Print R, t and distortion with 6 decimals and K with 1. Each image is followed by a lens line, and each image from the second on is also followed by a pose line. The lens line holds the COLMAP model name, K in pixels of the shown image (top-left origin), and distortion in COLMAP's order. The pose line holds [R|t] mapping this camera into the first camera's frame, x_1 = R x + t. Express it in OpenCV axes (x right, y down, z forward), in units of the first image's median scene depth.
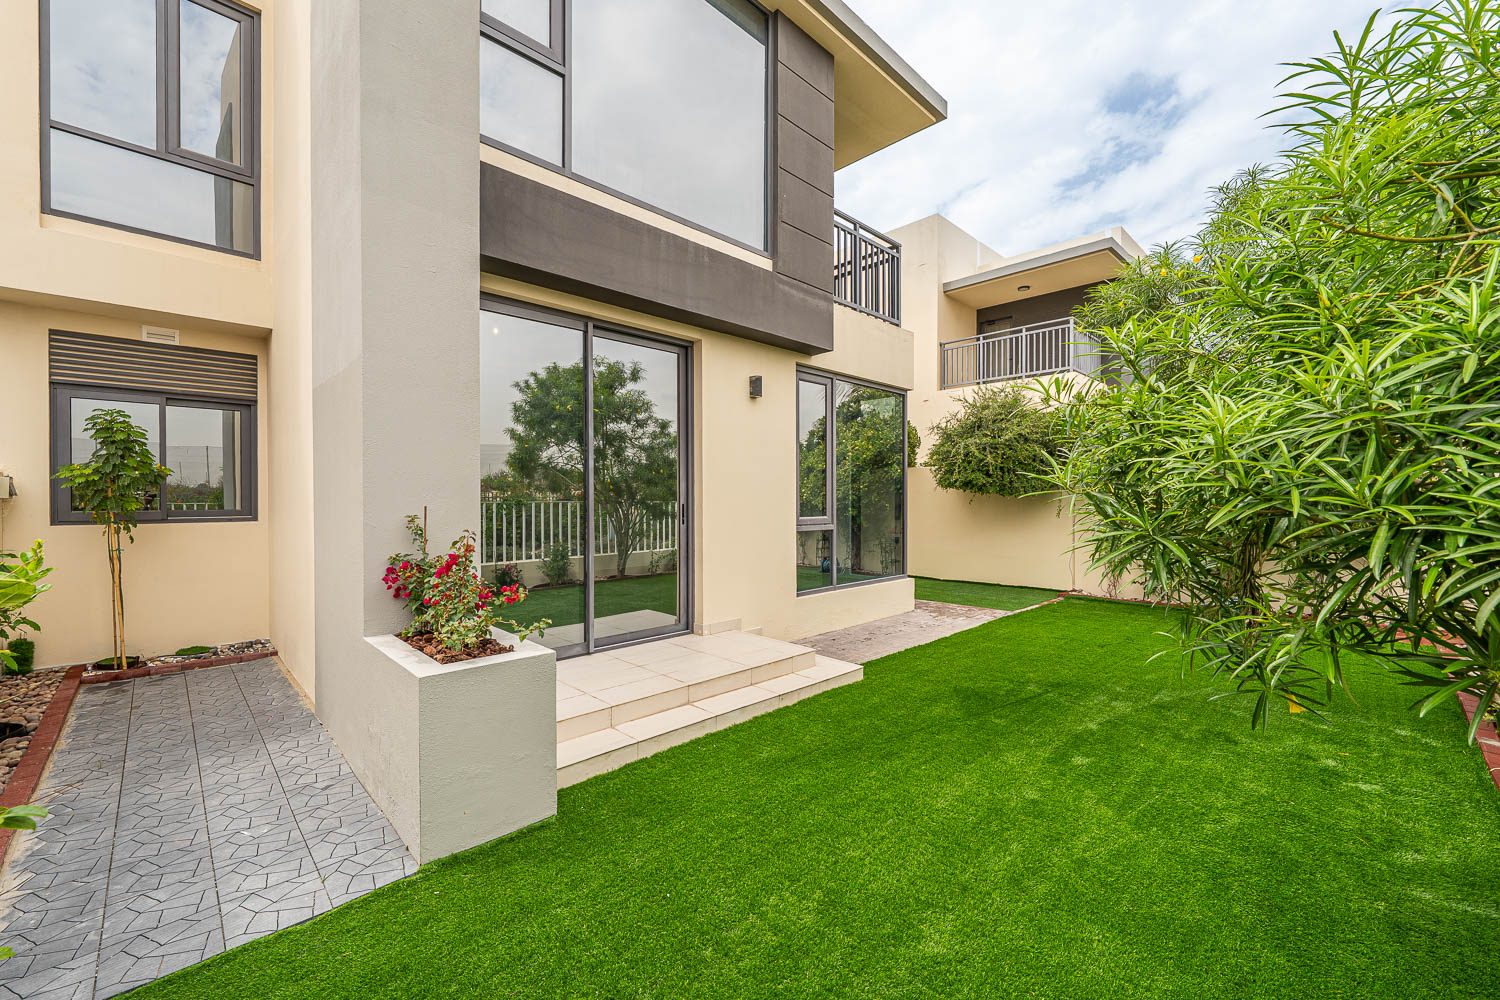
lens RADIAL K [[583.3, 0, 738.3], [0, 583.3, 502.7], [0, 0, 1]] dist [-0.002402, -0.001092]
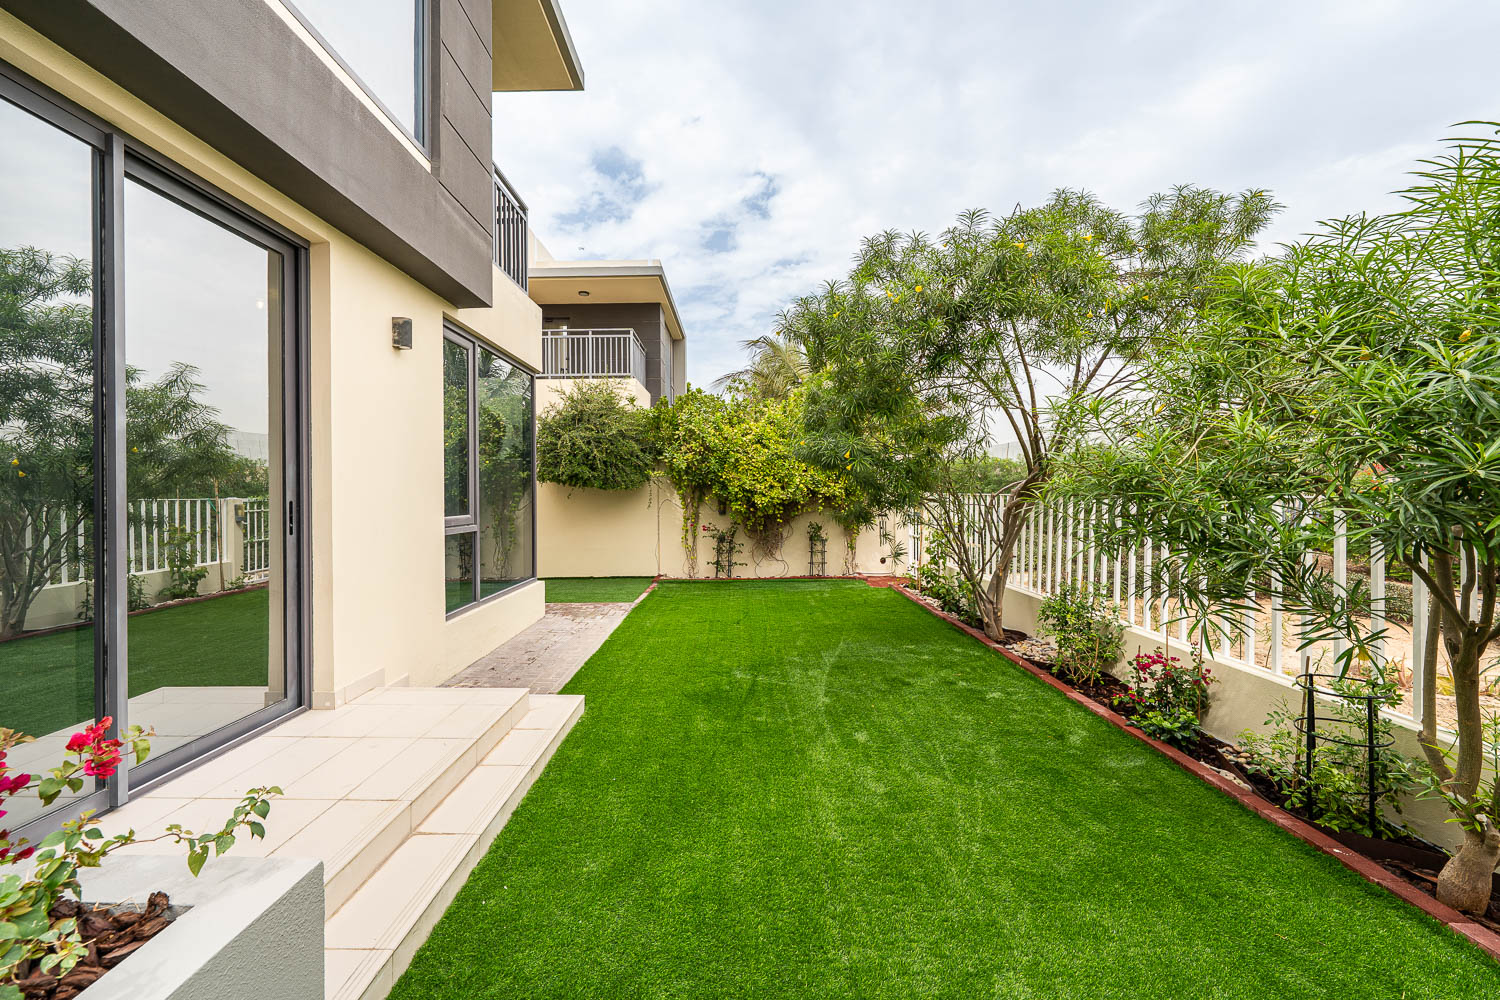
lens RADIAL K [[583.3, 0, 747.6], [0, 583.3, 490.6], [0, 0, 1]] dist [-0.002402, -0.001092]
pose [[0.717610, -0.003711, 0.696436, -0.145692], [0.012576, 0.999892, -0.007631, 0.001407], [-0.696332, 0.014234, 0.717579, 0.188110]]
